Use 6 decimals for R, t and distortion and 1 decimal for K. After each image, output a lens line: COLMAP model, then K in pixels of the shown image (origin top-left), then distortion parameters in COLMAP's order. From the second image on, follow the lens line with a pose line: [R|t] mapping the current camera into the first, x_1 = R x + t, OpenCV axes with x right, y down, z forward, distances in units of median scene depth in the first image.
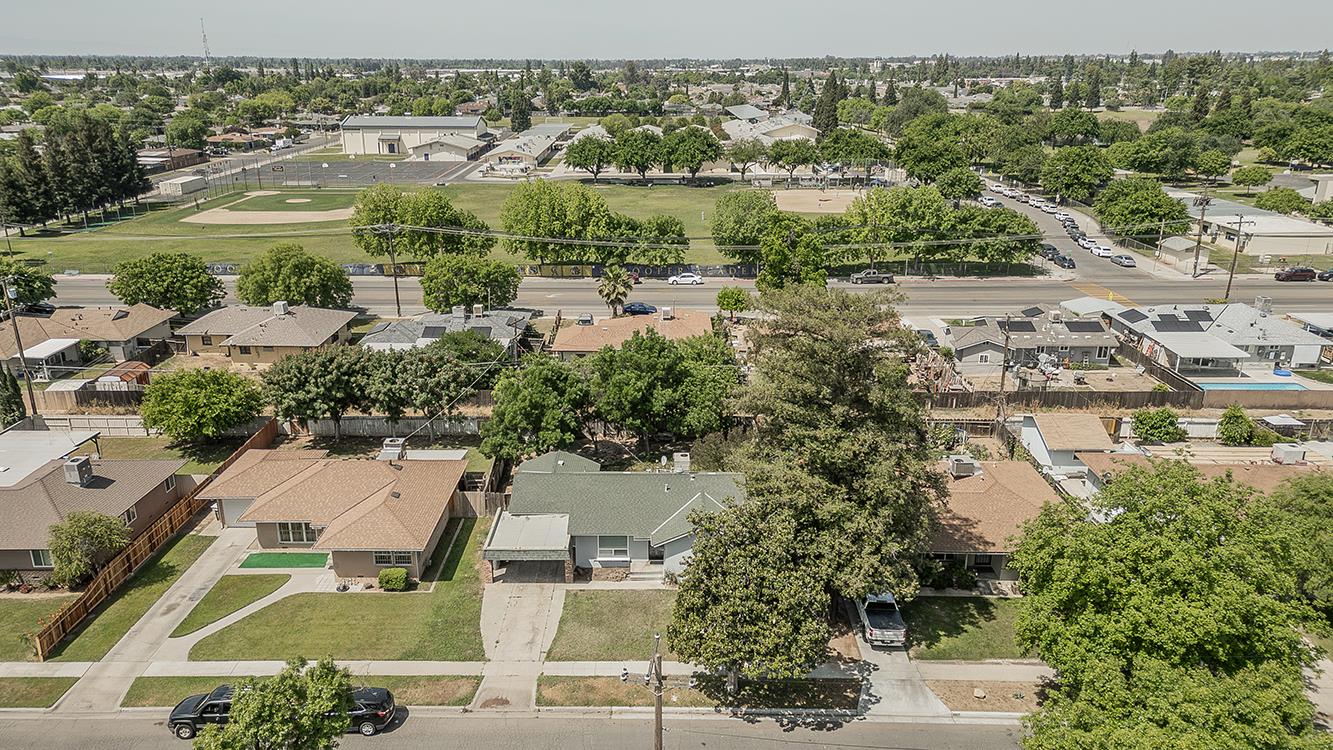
lens RADIAL K [[959.7, 0, 636.2], [0, 959.7, 373.5], [0, 0, 1]] dist [0.104367, -0.061816]
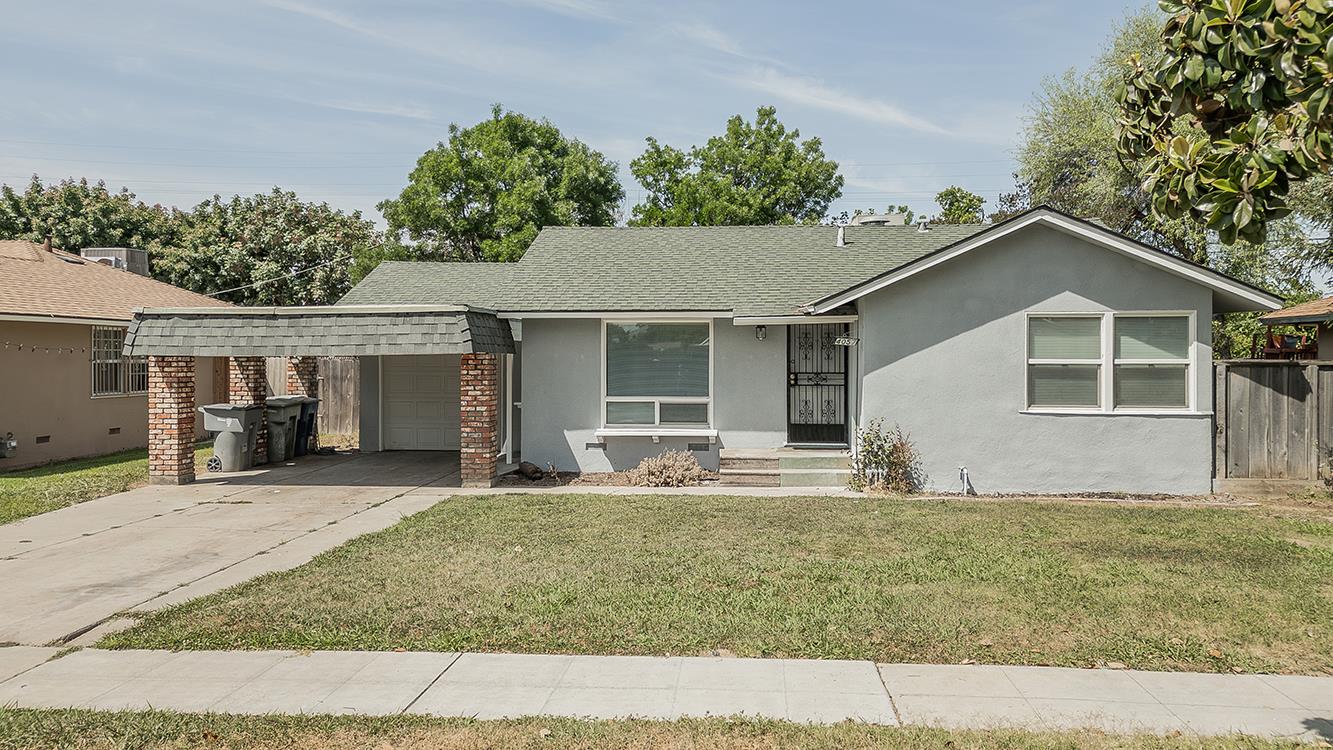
lens RADIAL K [[940.1, 0, 666.5], [0, 940.1, 375.0], [0, 0, 1]] dist [0.085309, -0.060135]
pose [[0.998034, 0.013062, -0.061300, -0.004917], [-0.031155, 0.952041, -0.304379, 0.264735], [0.054385, 0.305691, 0.950576, 0.765224]]
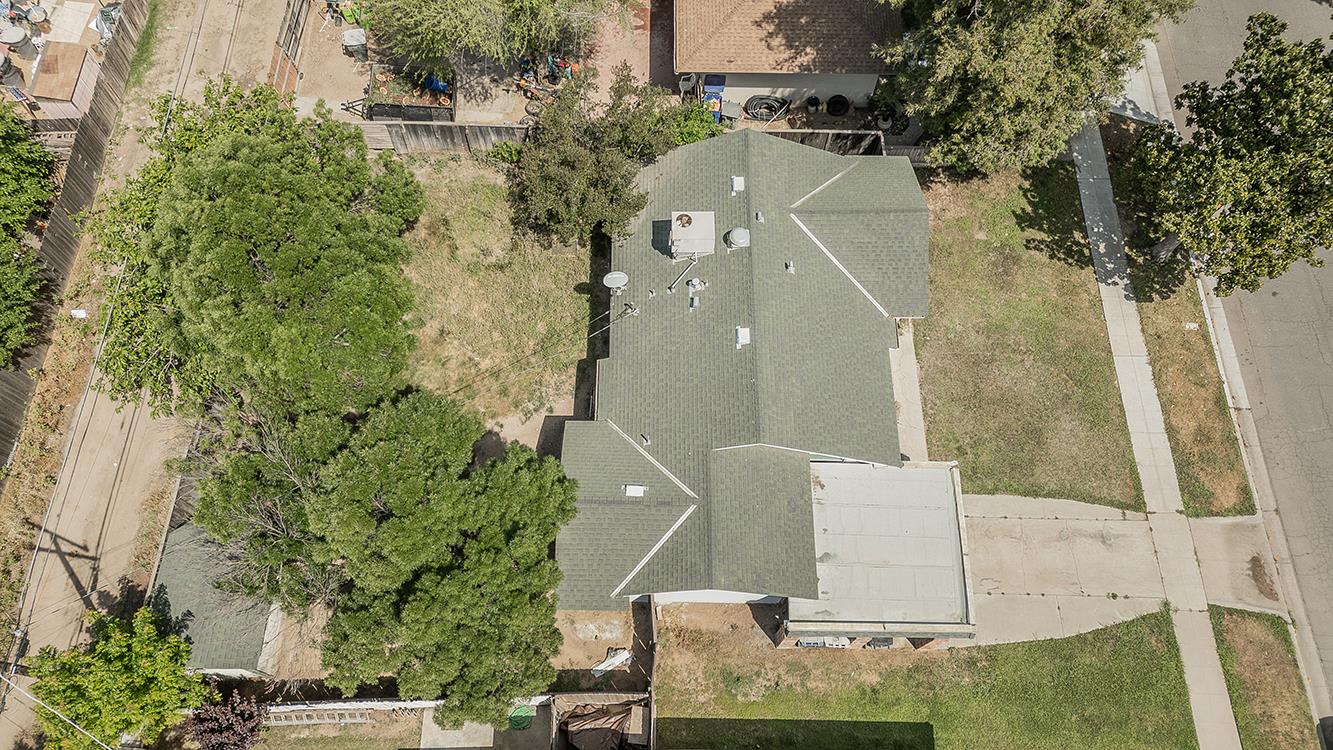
lens RADIAL K [[940.1, 0, 666.5], [0, 940.1, 375.0], [0, 0, 1]] dist [0.085309, -0.060135]
pose [[-0.023060, -0.907292, 0.419869, -0.234314], [0.316278, 0.391789, 0.863985, -0.319452], [-0.948386, 0.152719, 0.277922, 0.980071]]
